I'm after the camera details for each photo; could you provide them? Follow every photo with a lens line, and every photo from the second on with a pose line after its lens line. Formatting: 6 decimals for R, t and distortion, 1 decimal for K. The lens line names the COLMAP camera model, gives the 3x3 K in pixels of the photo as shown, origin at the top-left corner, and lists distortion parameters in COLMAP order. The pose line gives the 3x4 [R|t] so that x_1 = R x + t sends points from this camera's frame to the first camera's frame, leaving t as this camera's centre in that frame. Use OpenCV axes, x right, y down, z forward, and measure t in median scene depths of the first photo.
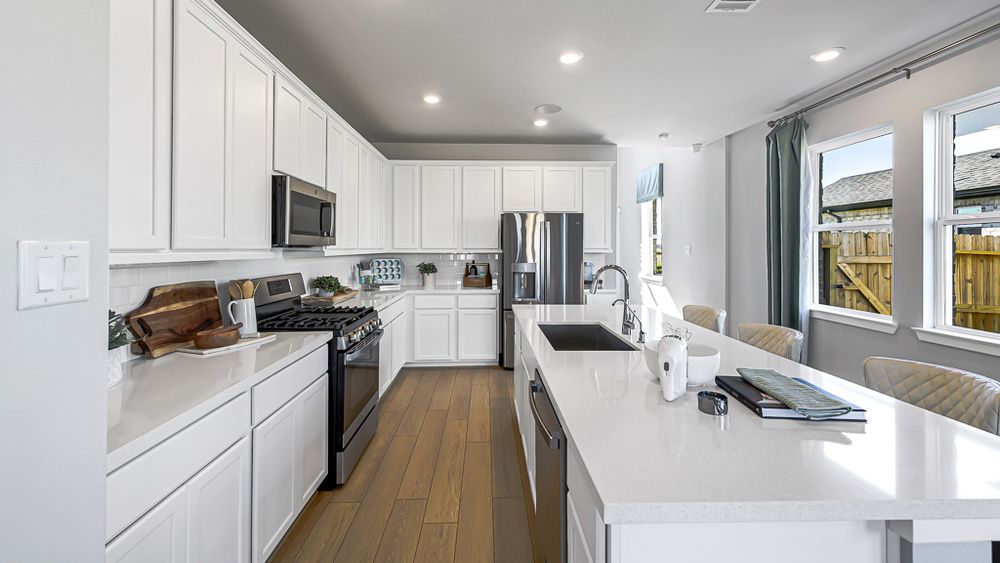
lens RADIAL K [[397.2, 0, 505.0], [0, 397.2, 247.9], [0, 0, 1]] dist [0.003871, -0.000058]
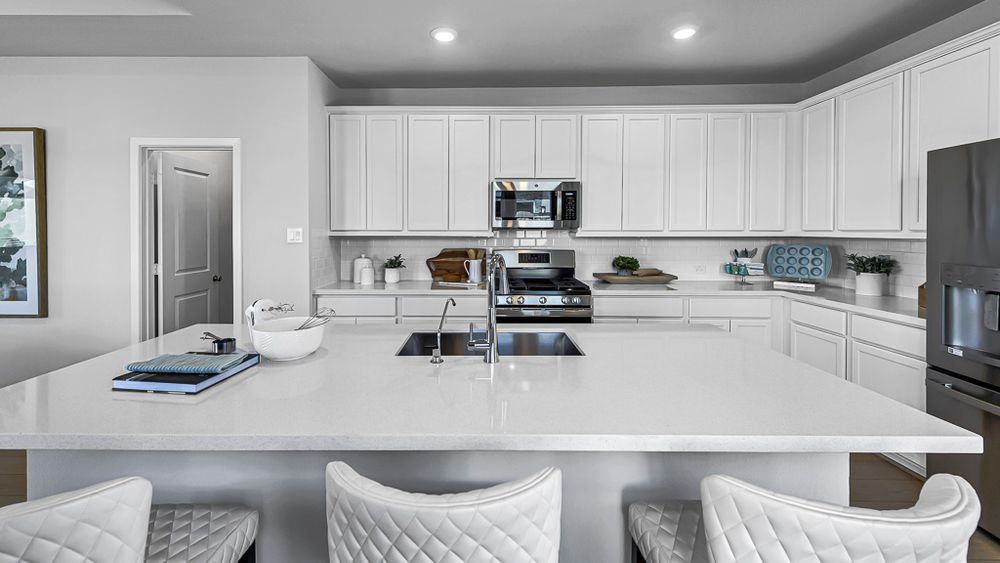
lens RADIAL K [[397.2, 0, 487.9], [0, 397.2, 233.5], [0, 0, 1]] dist [0.003871, -0.000058]
pose [[-0.057283, 0.002929, -0.998354, 0.599614], [-0.000011, 0.999996, 0.002935, 0.006930], [0.998358, 0.000179, -0.057283, 0.679495]]
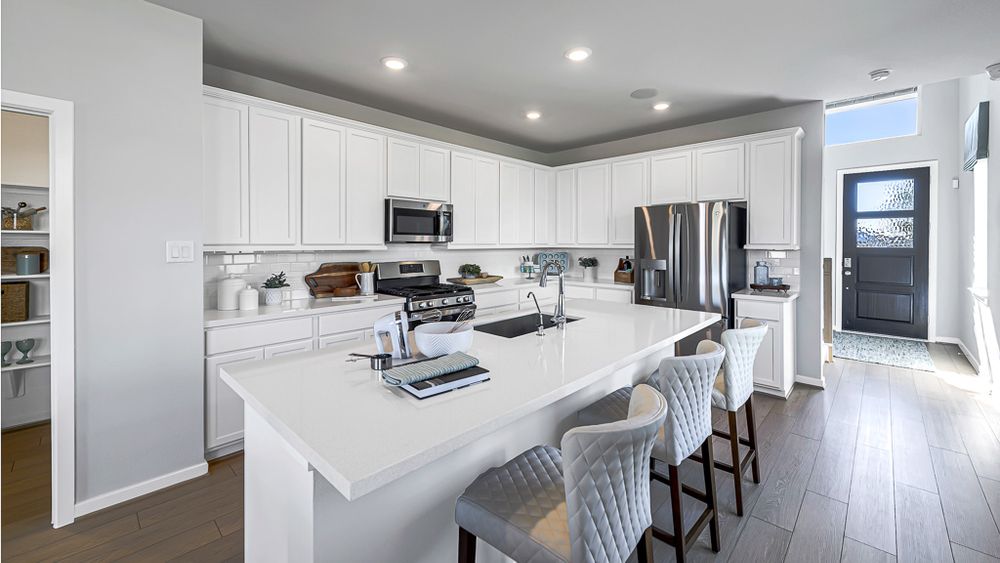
lens RADIAL K [[397.2, 0, 507.1], [0, 397.2, 242.6], [0, 0, 1]] dist [0.003871, -0.000058]
pose [[0.703927, -0.000542, -0.710273, 0.591685], [0.000160, 1.000000, -0.000605, -0.001574], [0.710273, 0.000312, 0.703926, 0.128062]]
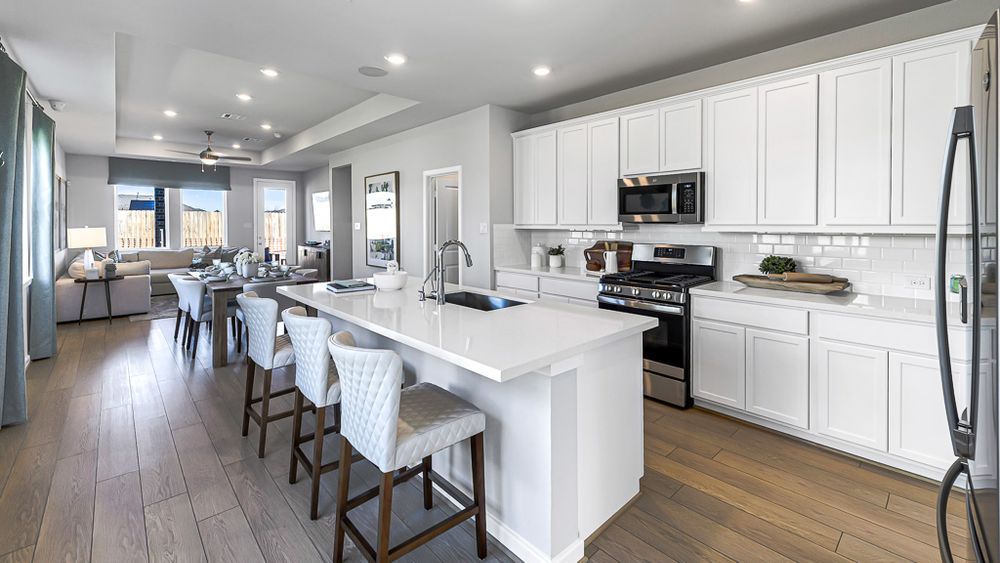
lens RADIAL K [[397.2, 0, 502.3], [0, 397.2, 225.6], [0, 0, 1]] dist [0.003871, -0.000058]
pose [[-0.751027, 0.004429, -0.660257, 0.549474], [0.001926, 0.999988, 0.004517, -0.000649], [0.660269, 0.002121, -0.751026, 1.204638]]
